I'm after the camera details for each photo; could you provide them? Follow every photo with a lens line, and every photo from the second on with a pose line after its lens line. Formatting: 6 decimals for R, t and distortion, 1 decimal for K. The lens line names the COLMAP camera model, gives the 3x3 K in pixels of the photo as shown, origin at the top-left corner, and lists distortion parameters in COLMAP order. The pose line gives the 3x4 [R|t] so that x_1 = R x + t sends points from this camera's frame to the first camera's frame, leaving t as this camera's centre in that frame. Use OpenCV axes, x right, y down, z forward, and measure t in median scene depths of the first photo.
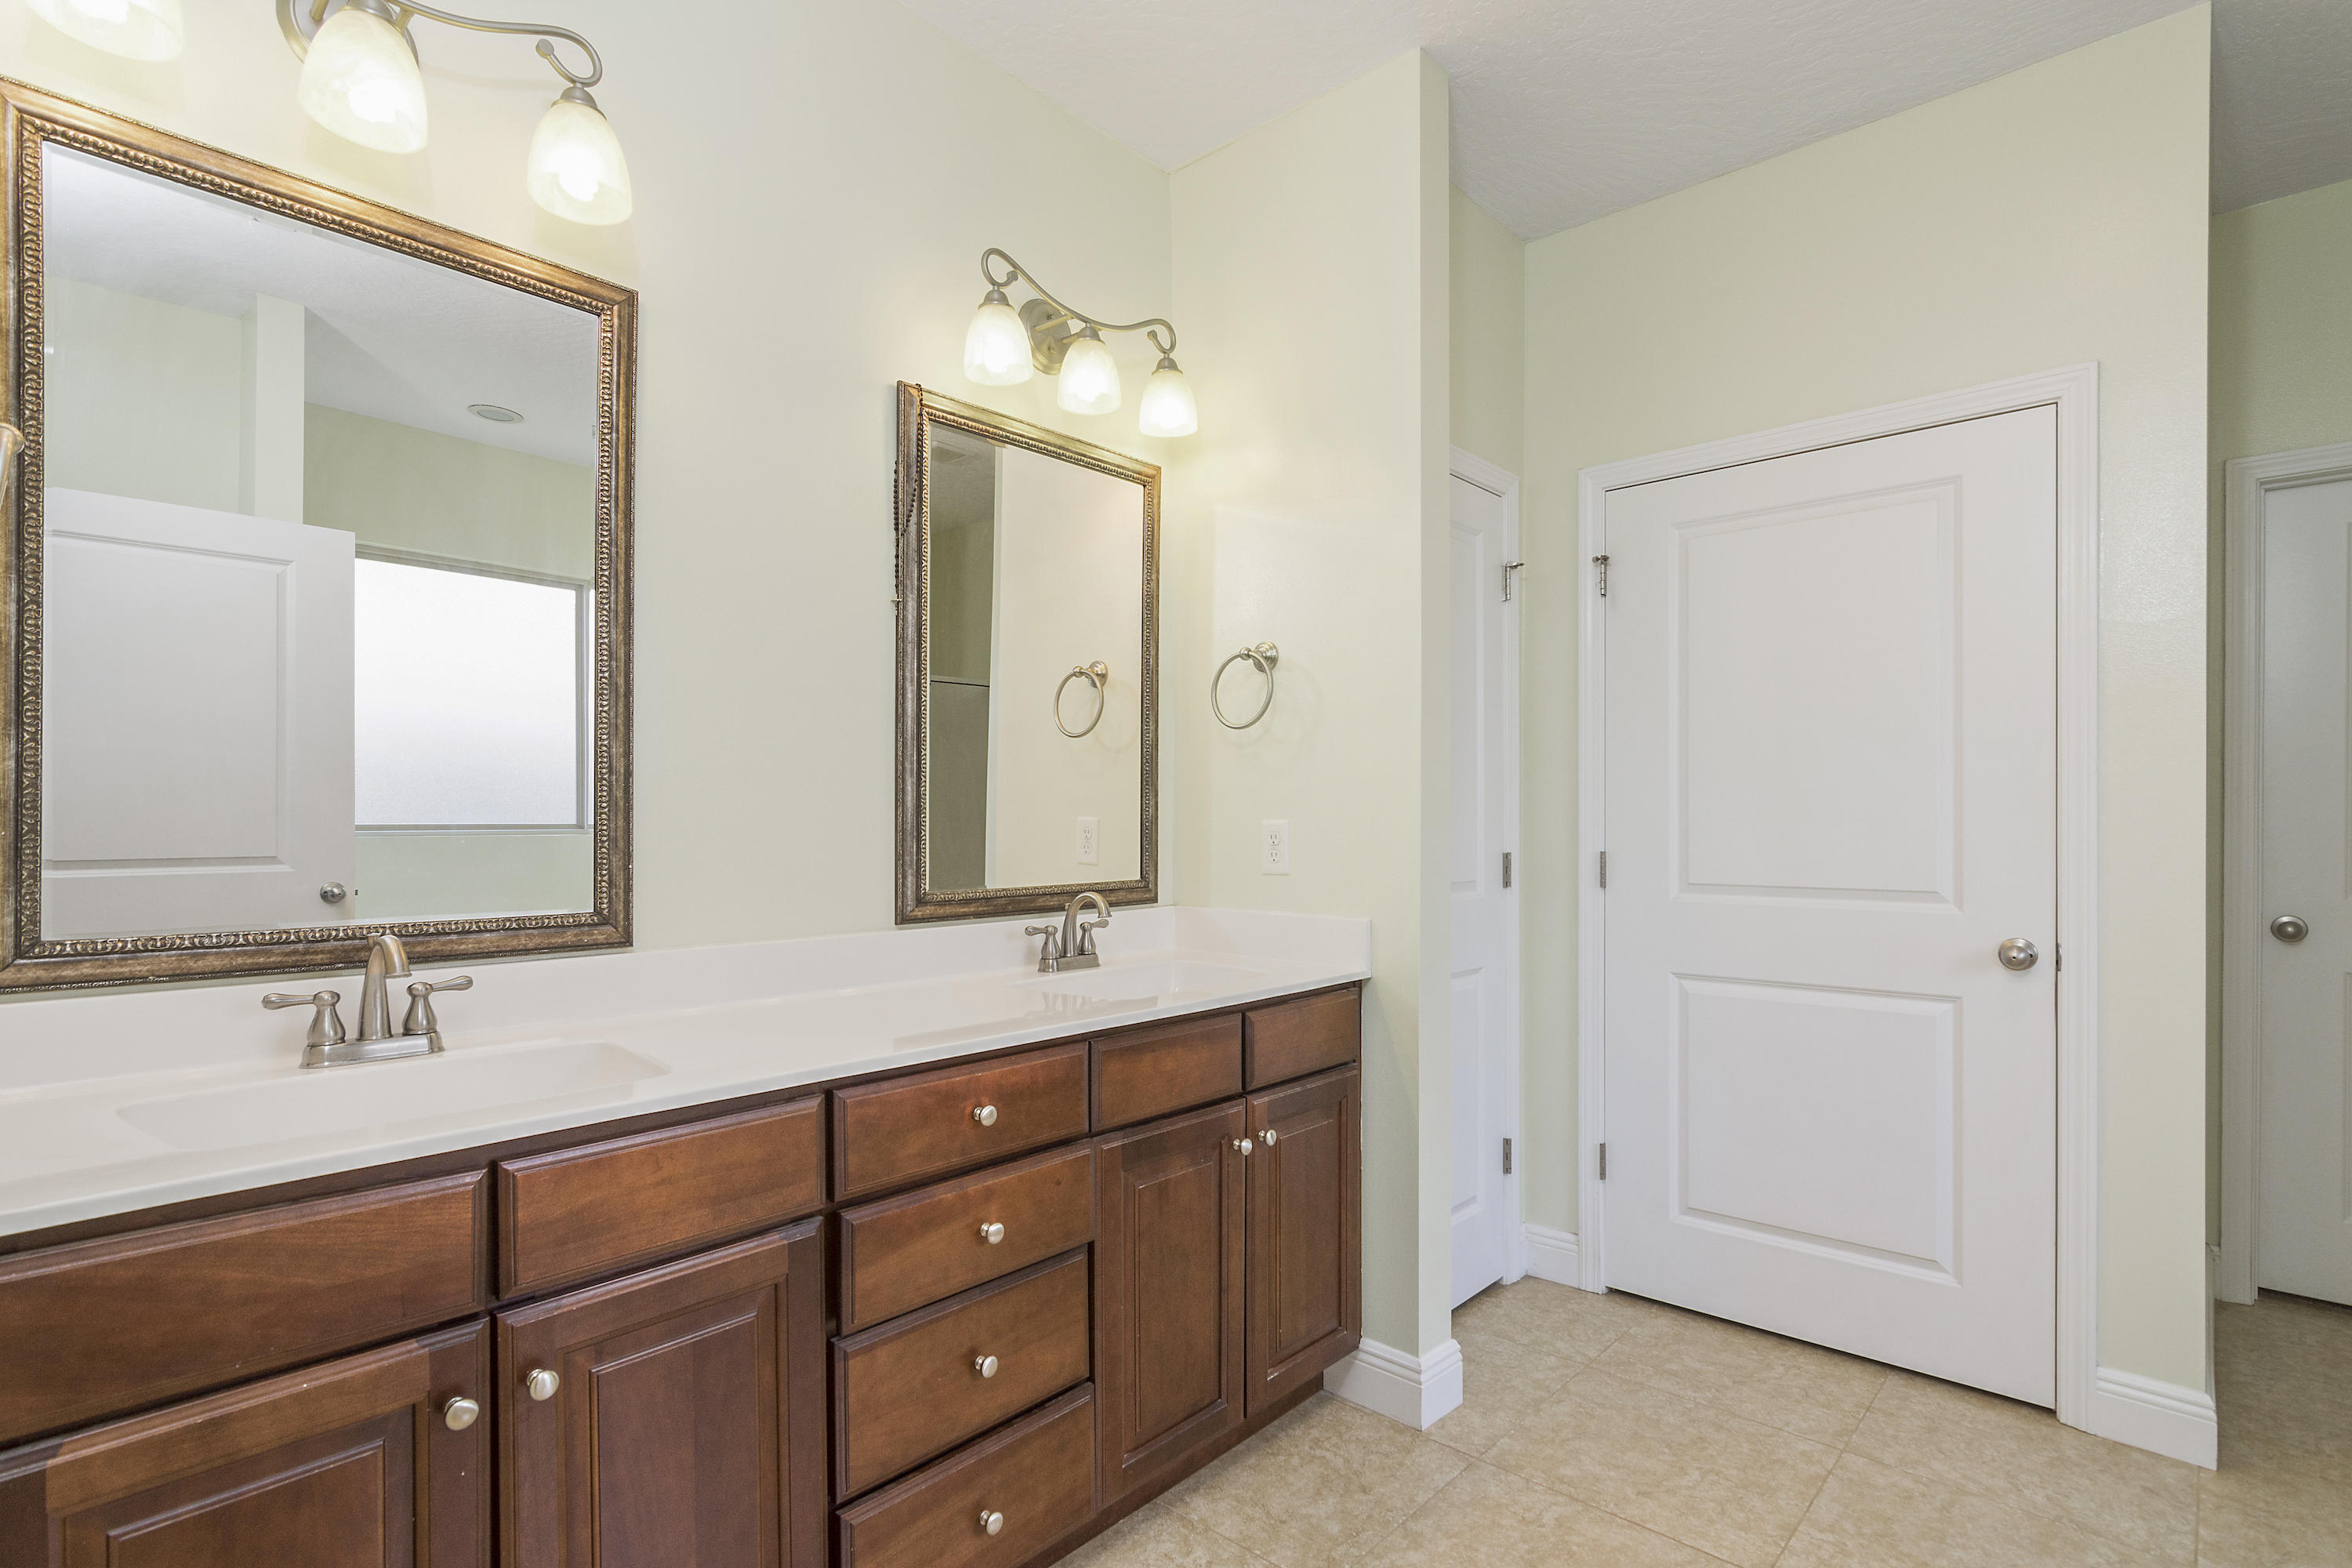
lens RADIAL K [[1137.5, 0, 1170.1], [0, 1137.5, 813.1], [0, 0, 1]] dist [-0.000802, 0.001263]
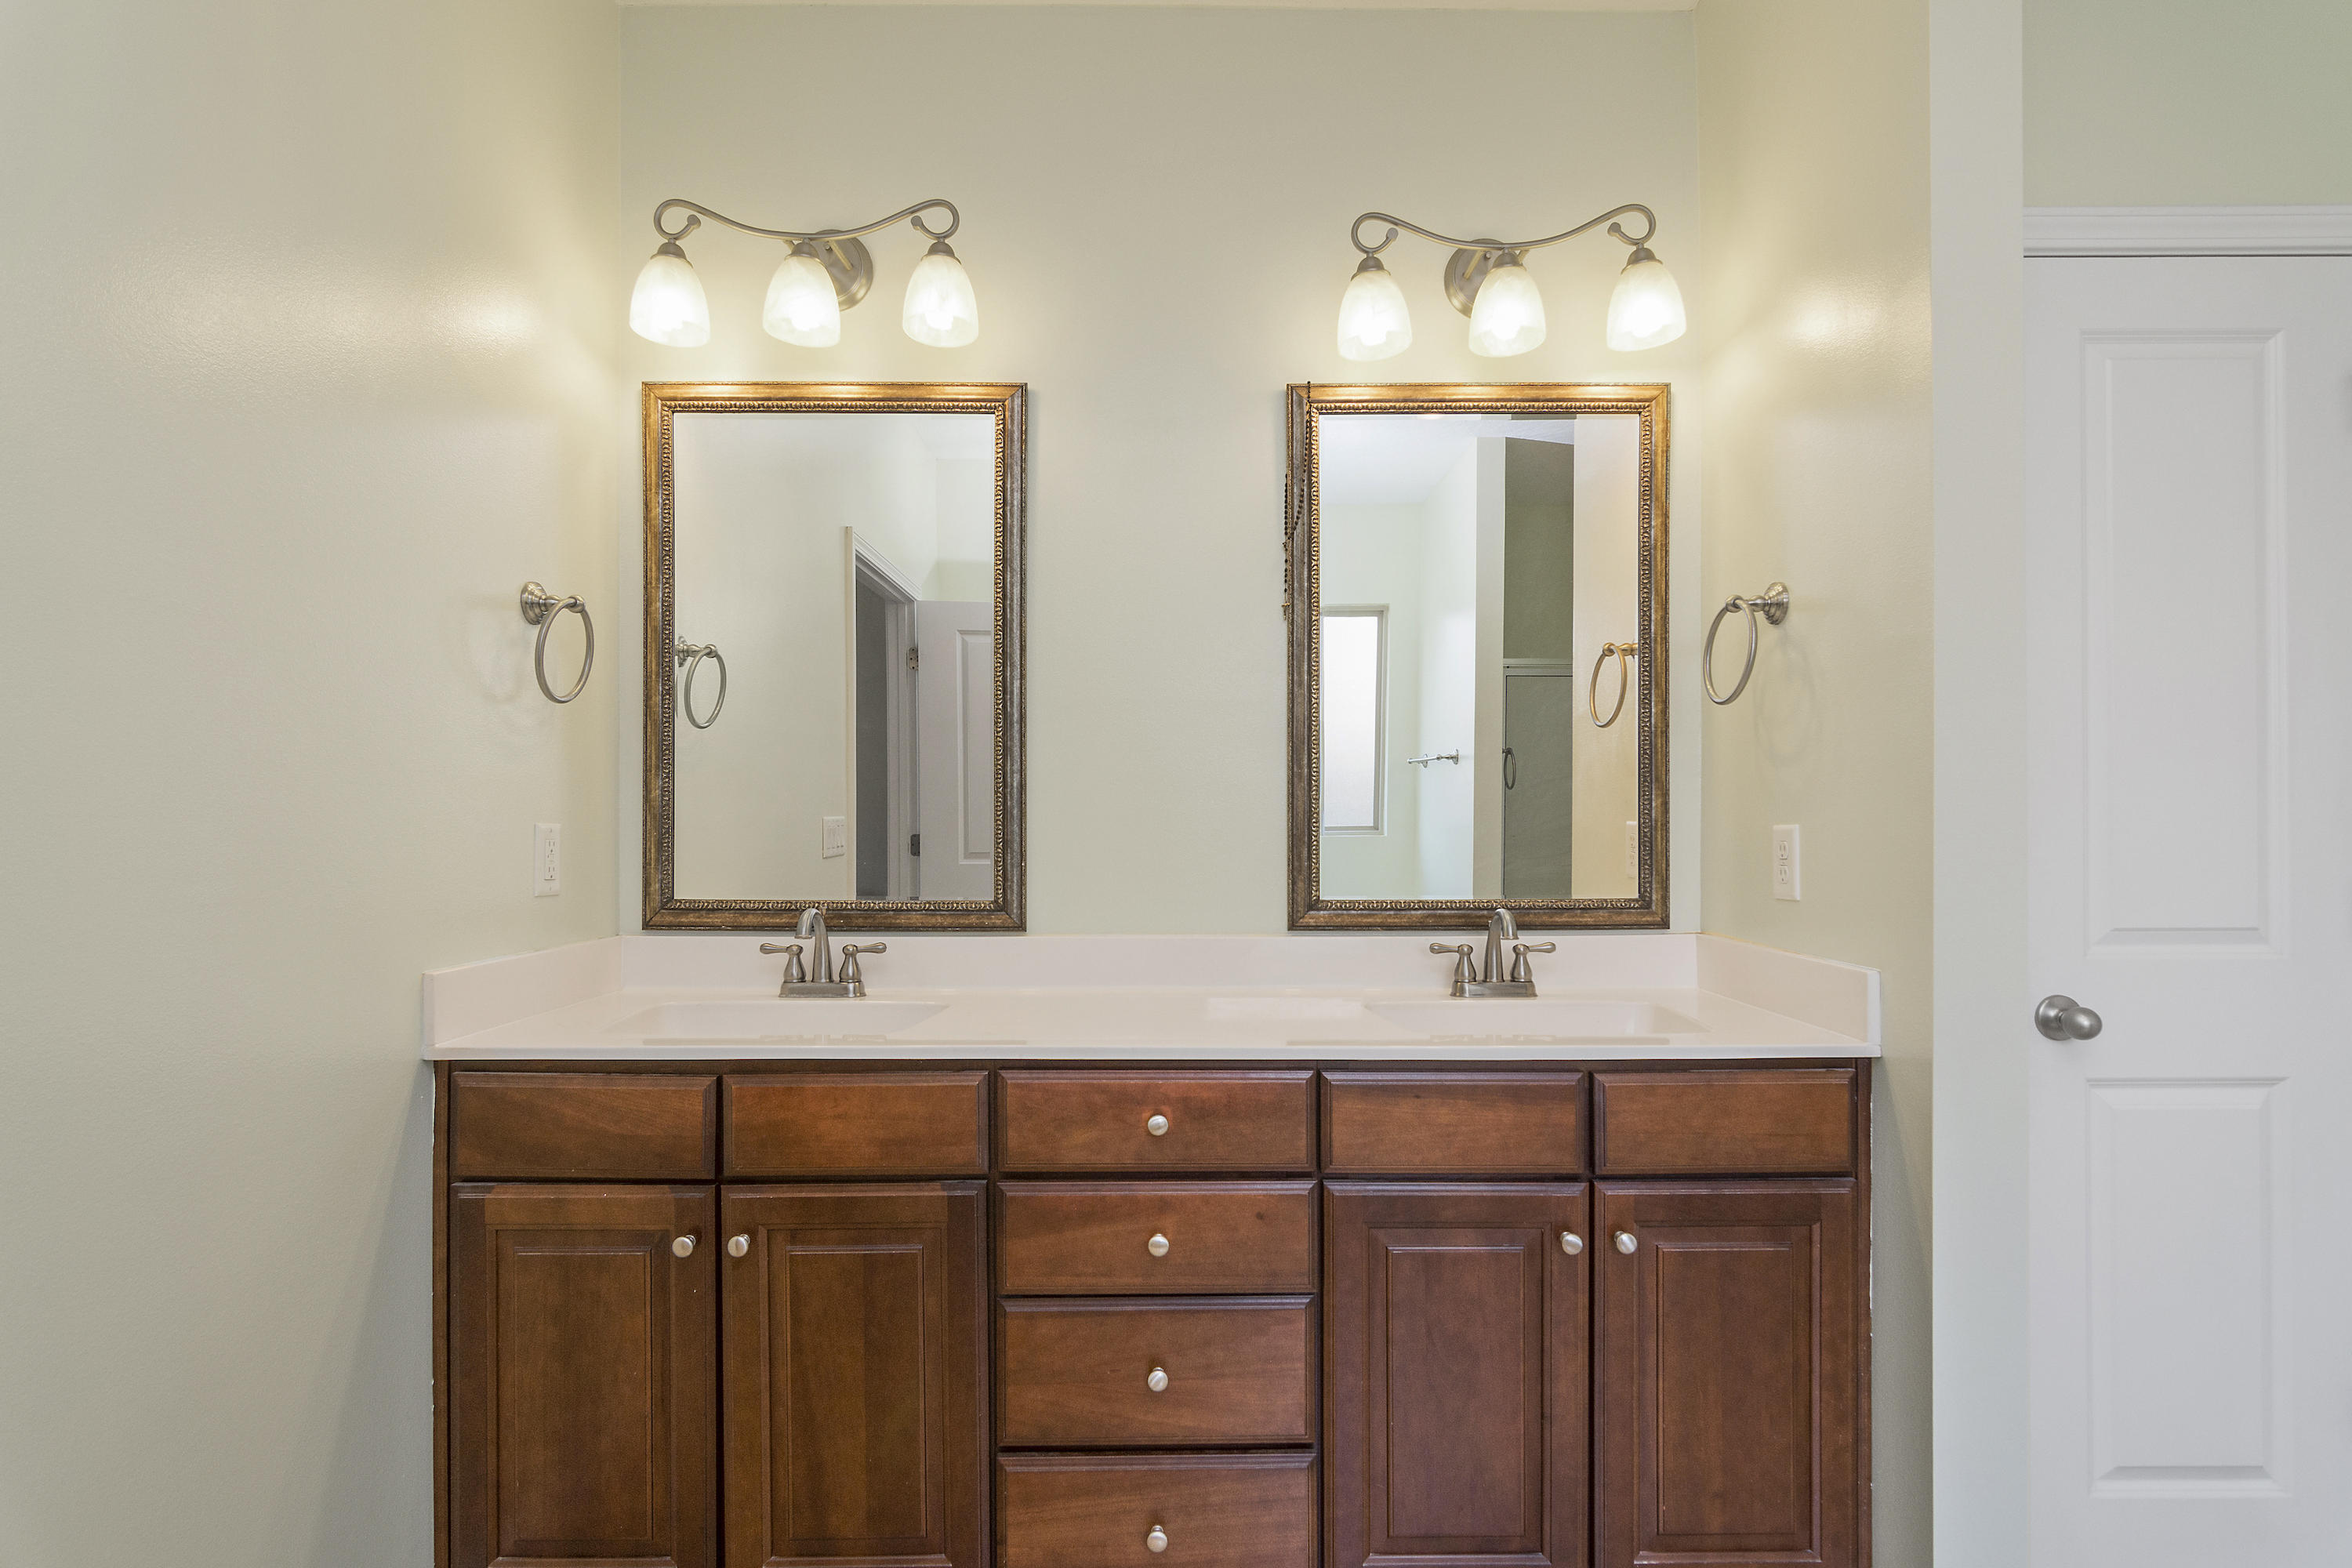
lens RADIAL K [[1122.0, 0, 1160.2], [0, 1122.0, 820.8], [0, 0, 1]] dist [-0.002164, 0.001620]
pose [[0.676910, -0.005163, -0.736047, 0.550329], [0.005049, 0.999984, -0.002371, 0.004718], [0.736048, -0.002111, 0.676926, 0.339668]]
